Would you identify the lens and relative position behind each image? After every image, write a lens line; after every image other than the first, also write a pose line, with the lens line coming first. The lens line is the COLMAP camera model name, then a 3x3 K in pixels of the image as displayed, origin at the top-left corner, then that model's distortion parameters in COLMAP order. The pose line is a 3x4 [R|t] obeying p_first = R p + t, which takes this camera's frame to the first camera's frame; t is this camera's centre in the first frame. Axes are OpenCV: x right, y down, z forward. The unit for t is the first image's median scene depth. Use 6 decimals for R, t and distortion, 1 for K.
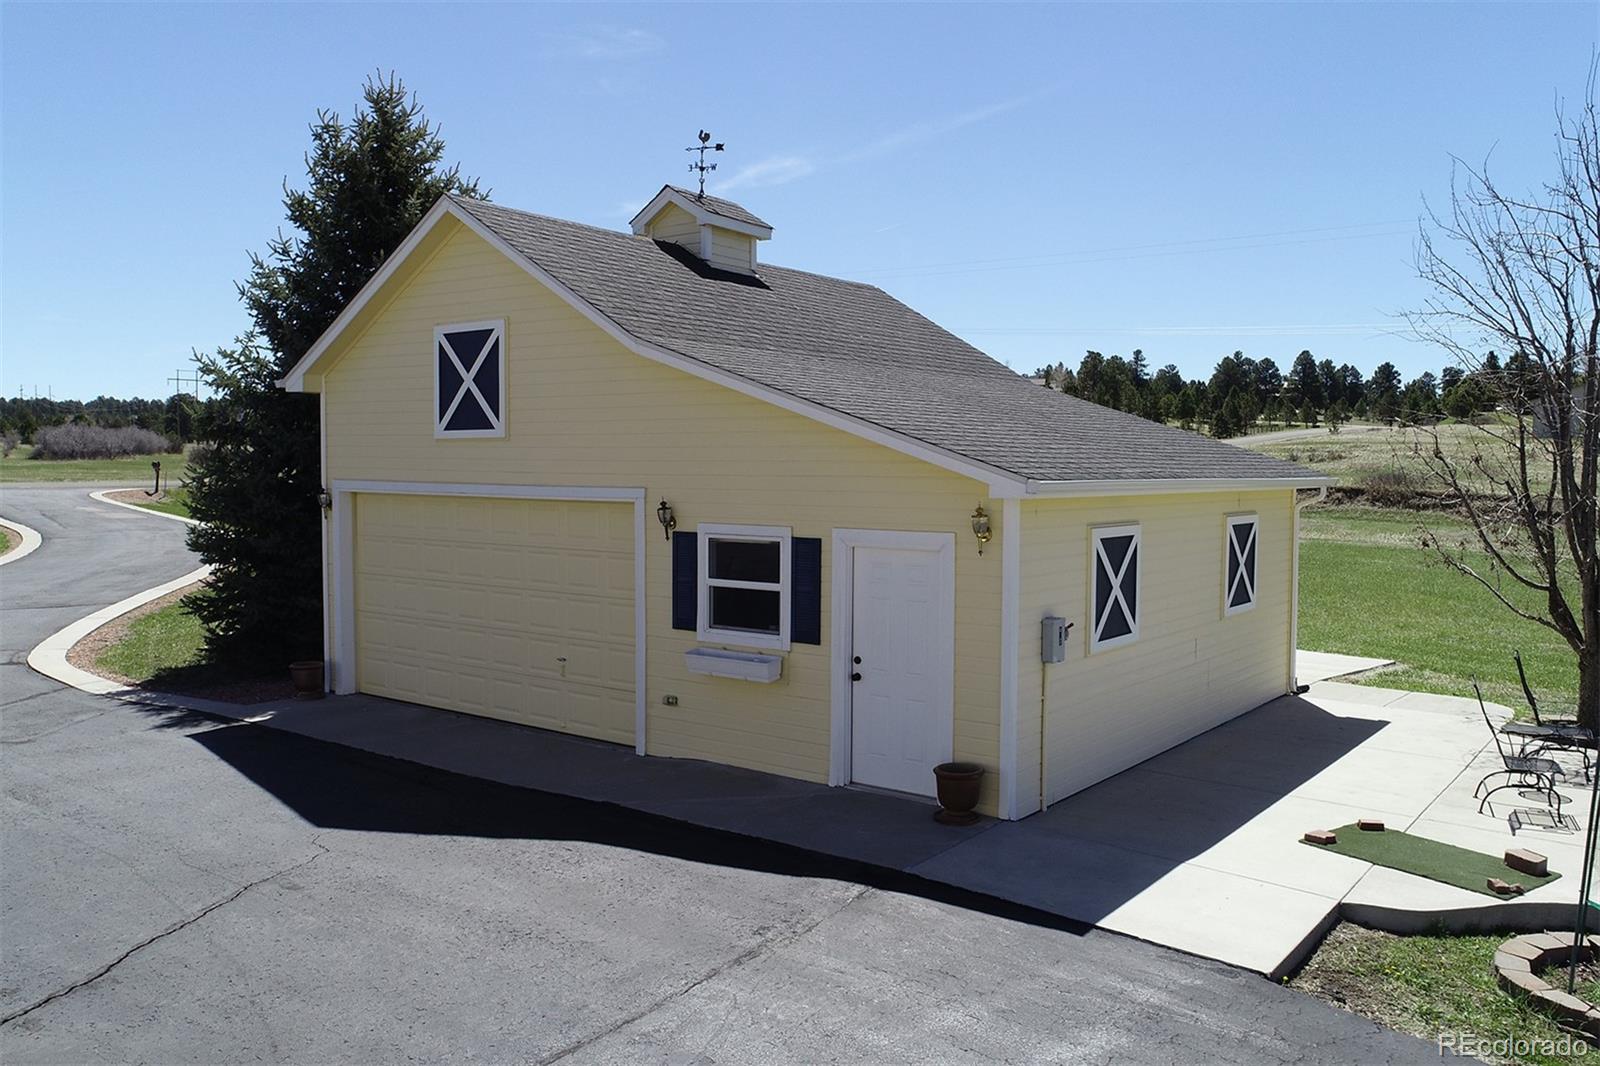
lens RADIAL K [[1265.2, 0, 803.2], [0, 1265.2, 538.9], [0, 0, 1]] dist [0.005055, -0.010138]
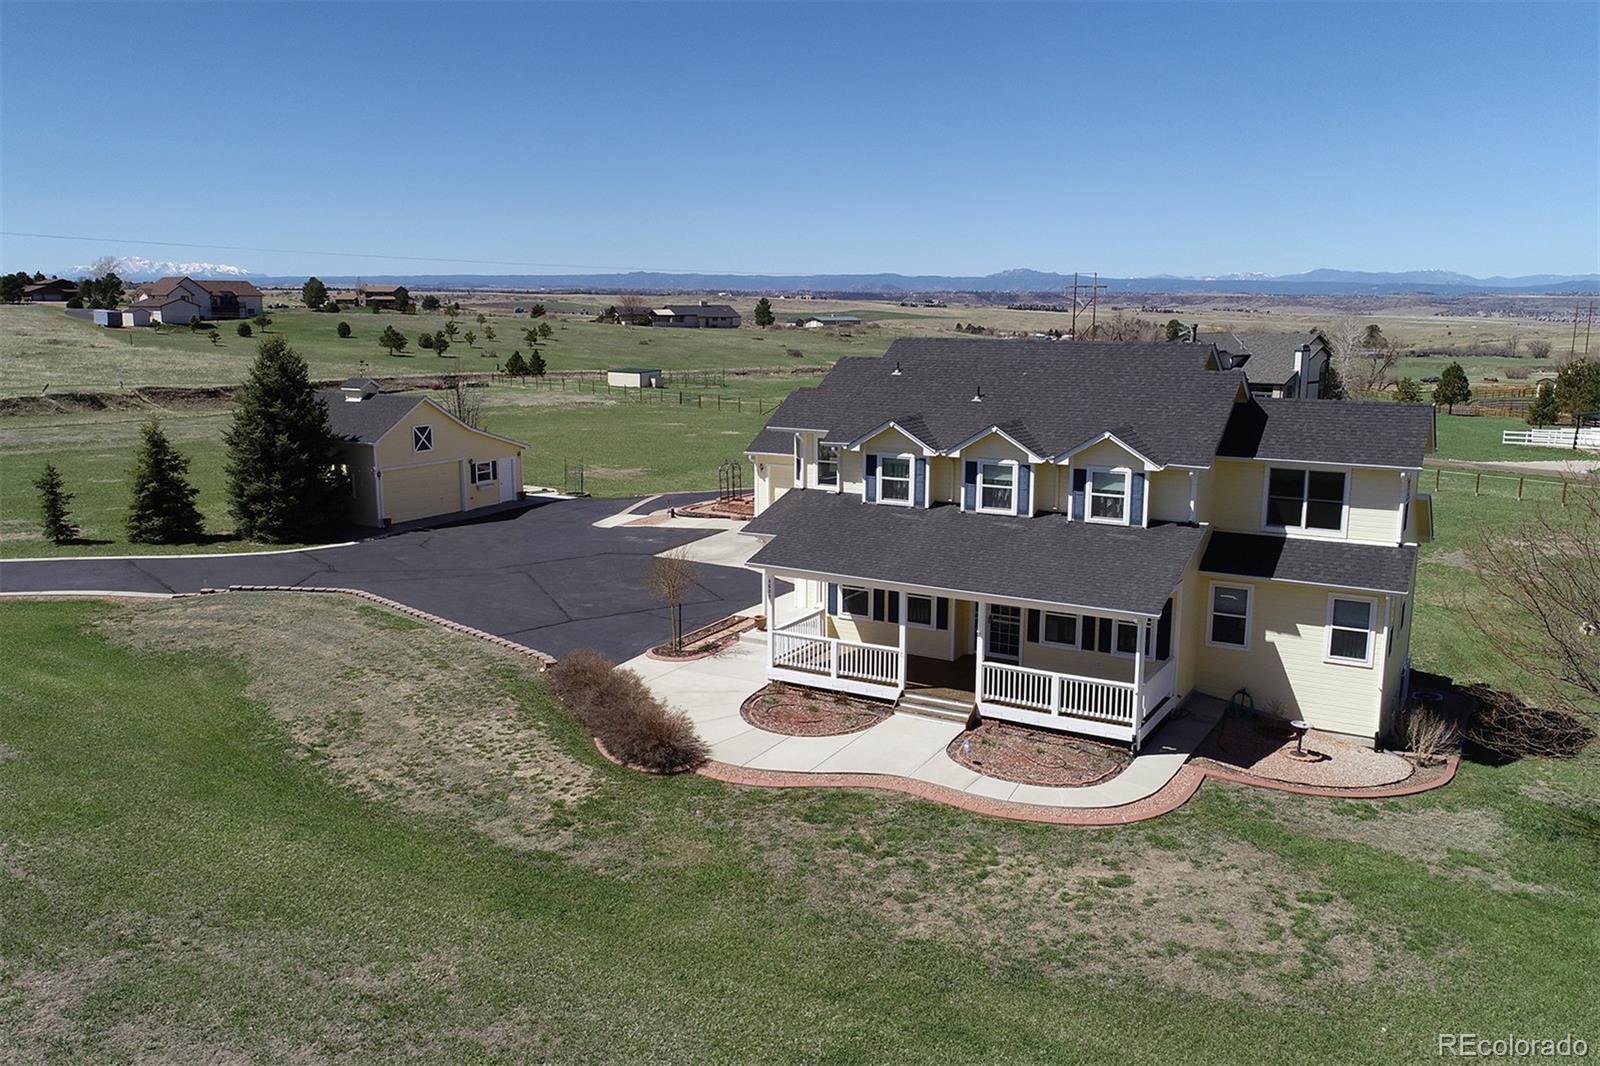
lens RADIAL K [[1265.2, 0, 802.1], [0, 1265.2, 529.9], [0, 0, 1]] dist [0.005055, -0.010138]
pose [[-0.122464, -0.181663, 0.975706, -5.380626], [0.052637, 0.980533, 0.189168, -0.652786], [-0.991076, 0.074524, -0.110517, 0.273661]]
